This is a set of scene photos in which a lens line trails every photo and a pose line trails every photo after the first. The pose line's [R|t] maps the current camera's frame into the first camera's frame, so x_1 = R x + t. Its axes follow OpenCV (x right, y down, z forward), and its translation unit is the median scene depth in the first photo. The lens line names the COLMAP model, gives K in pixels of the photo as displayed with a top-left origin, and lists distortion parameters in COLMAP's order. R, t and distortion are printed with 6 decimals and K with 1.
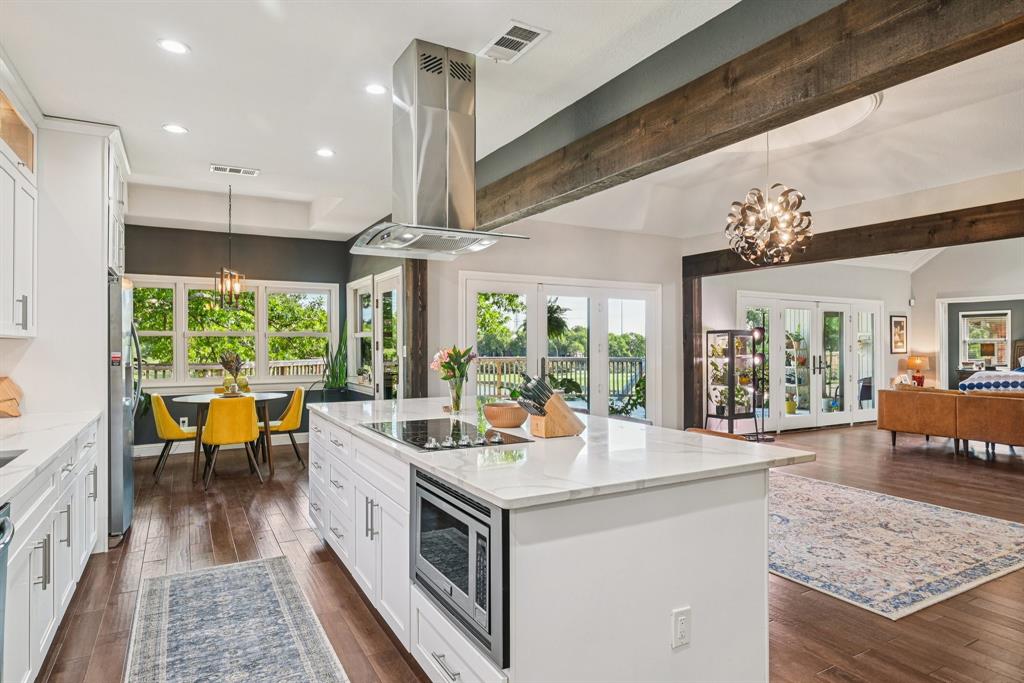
lens RADIAL K [[585.9, 0, 511.4], [0, 585.9, 343.8], [0, 0, 1]] dist [-0.002366, -0.001884]
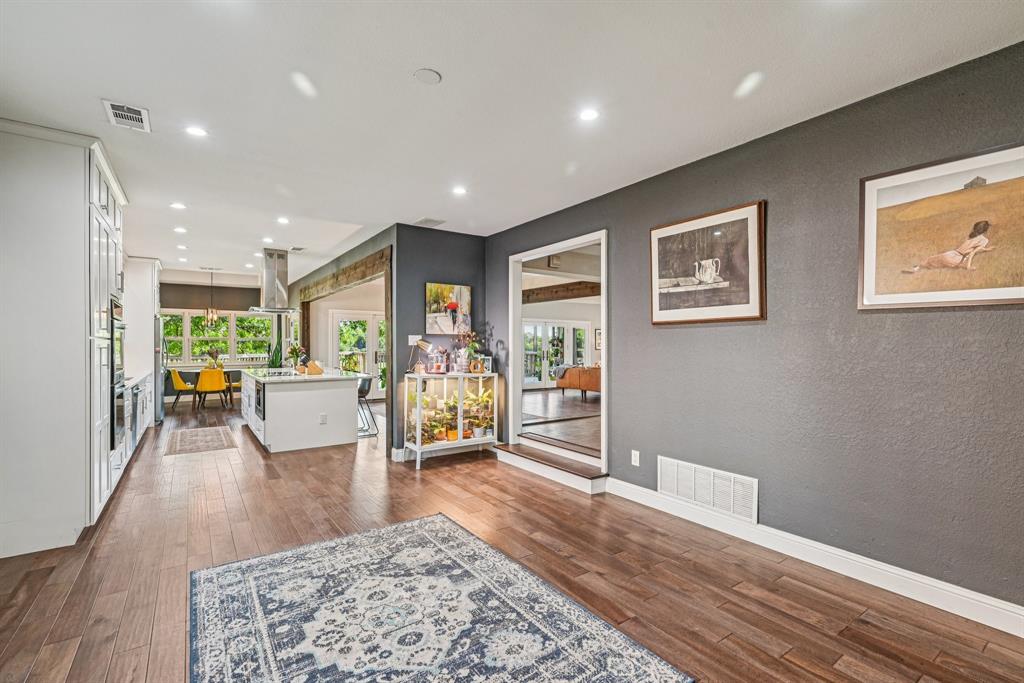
lens RADIAL K [[470.2, 0, 509.2], [0, 470.2, 340.8], [0, 0, 1]] dist [-0.002422, -0.000197]
pose [[0.996582, 0.002555, 0.082568, 0.367491], [-0.001920, 0.999968, -0.007778, -0.000951], [-0.082585, 0.007593, 0.996555, -0.633459]]
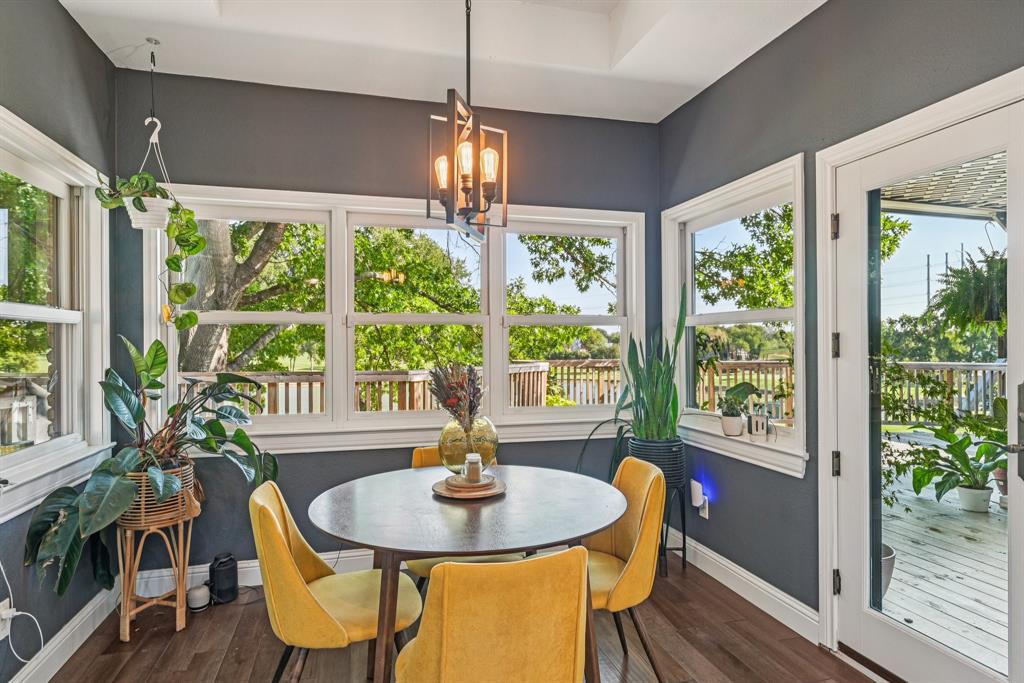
lens RADIAL K [[585.9, 0, 513.6], [0, 585.9, 342.3], [0, 0, 1]] dist [-0.002366, -0.001884]
pose [[0.970229, -0.000858, -0.242188, -0.325277], [0.001219, 0.999998, 0.001342, 0.001443], [0.242187, -0.001597, 0.970228, 0.594230]]
